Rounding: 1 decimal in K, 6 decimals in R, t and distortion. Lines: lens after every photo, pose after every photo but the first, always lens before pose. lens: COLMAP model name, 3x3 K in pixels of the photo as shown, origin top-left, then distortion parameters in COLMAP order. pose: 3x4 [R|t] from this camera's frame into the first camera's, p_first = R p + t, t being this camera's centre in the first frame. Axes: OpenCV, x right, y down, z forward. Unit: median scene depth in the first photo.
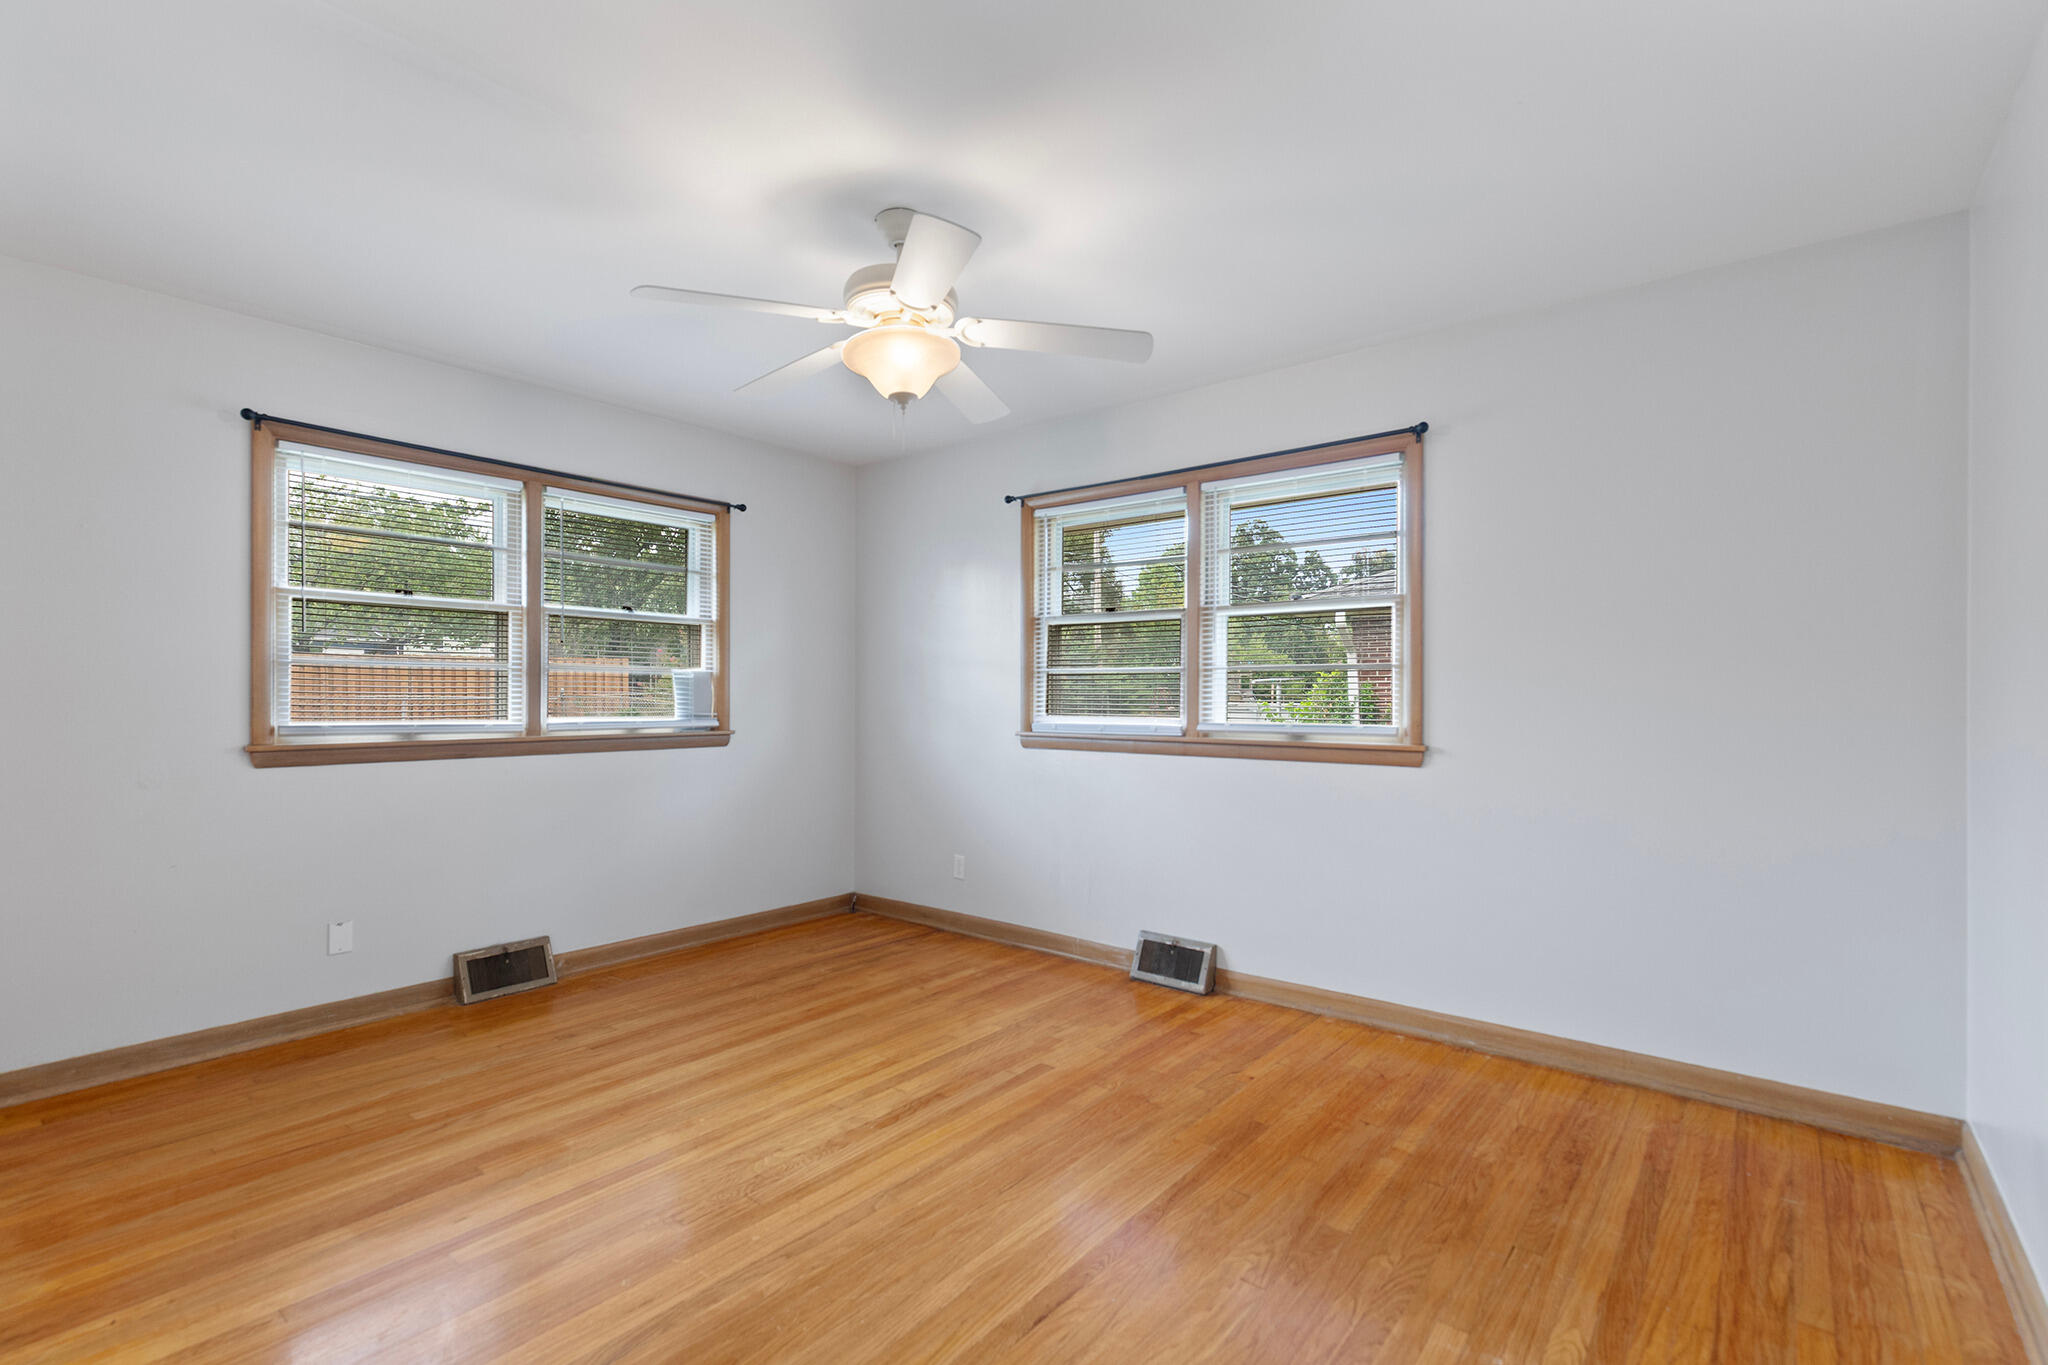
lens RADIAL K [[916.8, 0, 1029.3], [0, 916.8, 677.3], [0, 0, 1]] dist [0.003412, -0.000045]
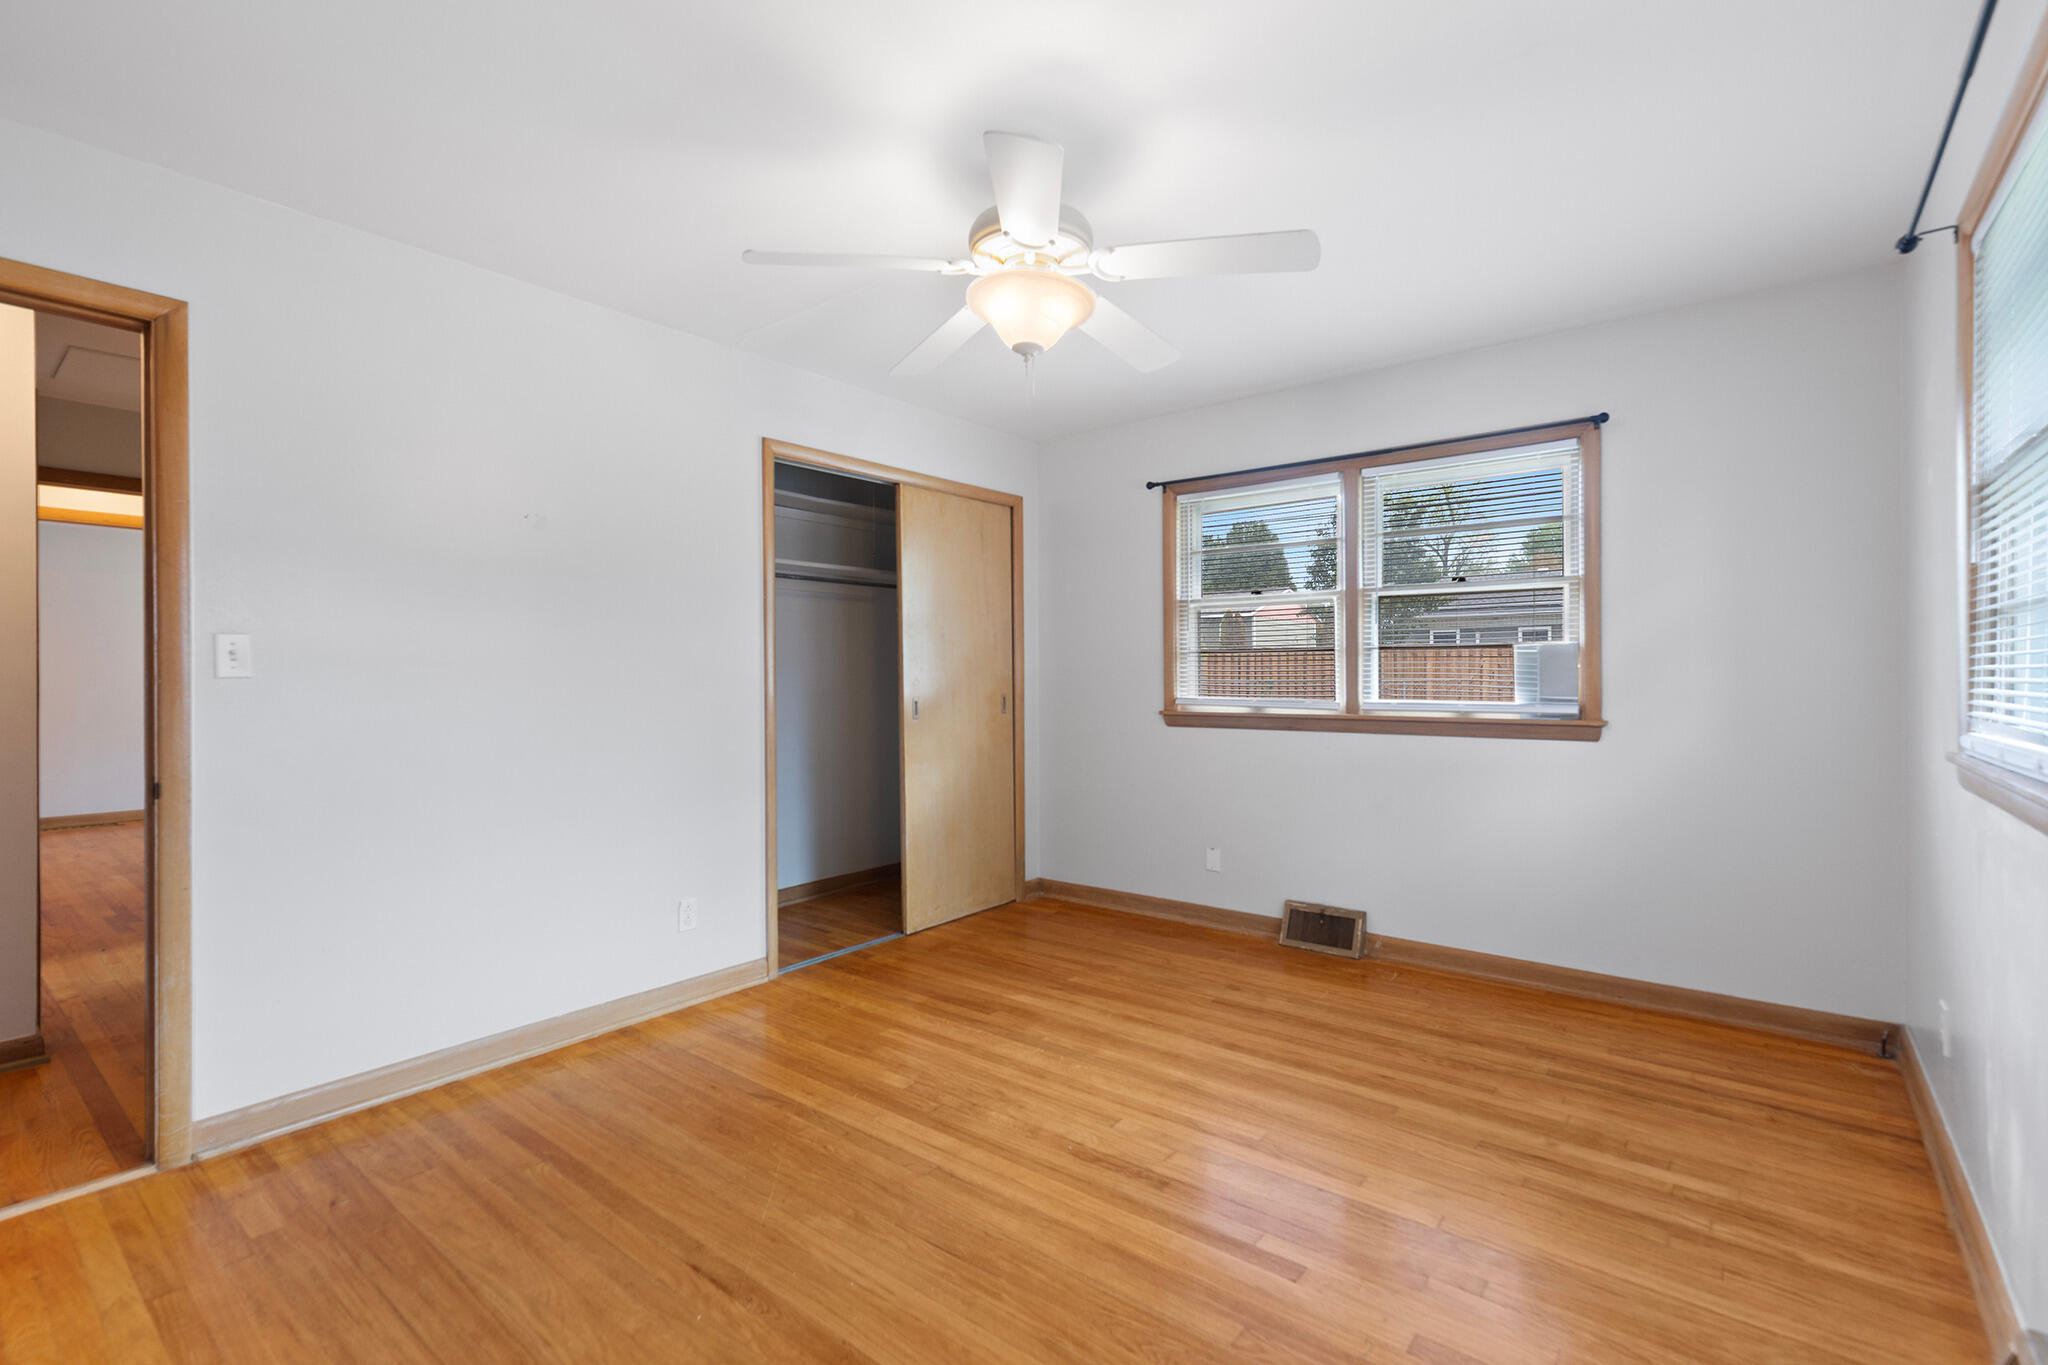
lens RADIAL K [[916.8, 0, 1029.3], [0, 916.8, 677.3], [0, 0, 1]] dist [0.003412, -0.000045]
pose [[0.013690, -0.000028, -0.999906, 0.506923], [0.023128, 0.999732, 0.000288, 0.014549], [0.999639, -0.023130, 0.013687, 0.654682]]
